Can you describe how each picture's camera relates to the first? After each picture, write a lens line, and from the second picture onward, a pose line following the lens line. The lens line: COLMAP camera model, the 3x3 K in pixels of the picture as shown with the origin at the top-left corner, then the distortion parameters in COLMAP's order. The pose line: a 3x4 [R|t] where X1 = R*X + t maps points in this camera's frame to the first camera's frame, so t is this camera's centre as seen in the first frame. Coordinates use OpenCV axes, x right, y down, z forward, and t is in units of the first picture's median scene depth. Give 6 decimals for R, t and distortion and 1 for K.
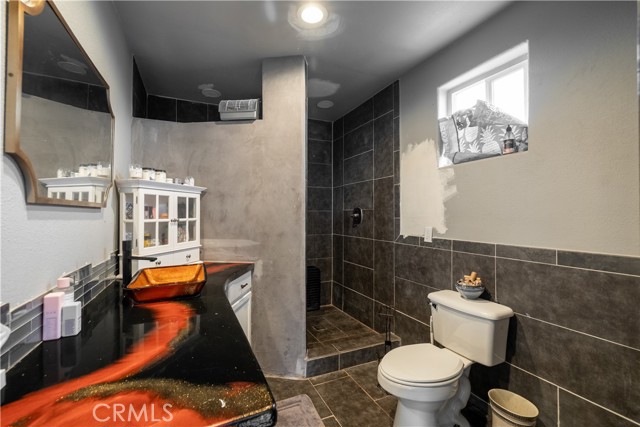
lens RADIAL K [[273.2, 0, 316.6], [0, 273.2, 214.0], [0, 0, 1]] dist [0.016894, 0.000459]
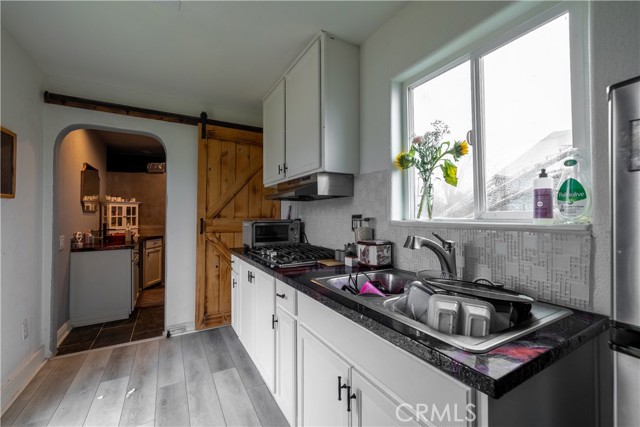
lens RADIAL K [[273.2, 0, 324.3], [0, 273.2, 212.3], [0, 0, 1]] dist [0.016894, 0.000459]
pose [[0.995943, -0.003700, 0.089907, 1.053504], [0.004324, 0.999968, -0.006746, 0.010299], [-0.089879, 0.007107, 0.995927, -1.641634]]
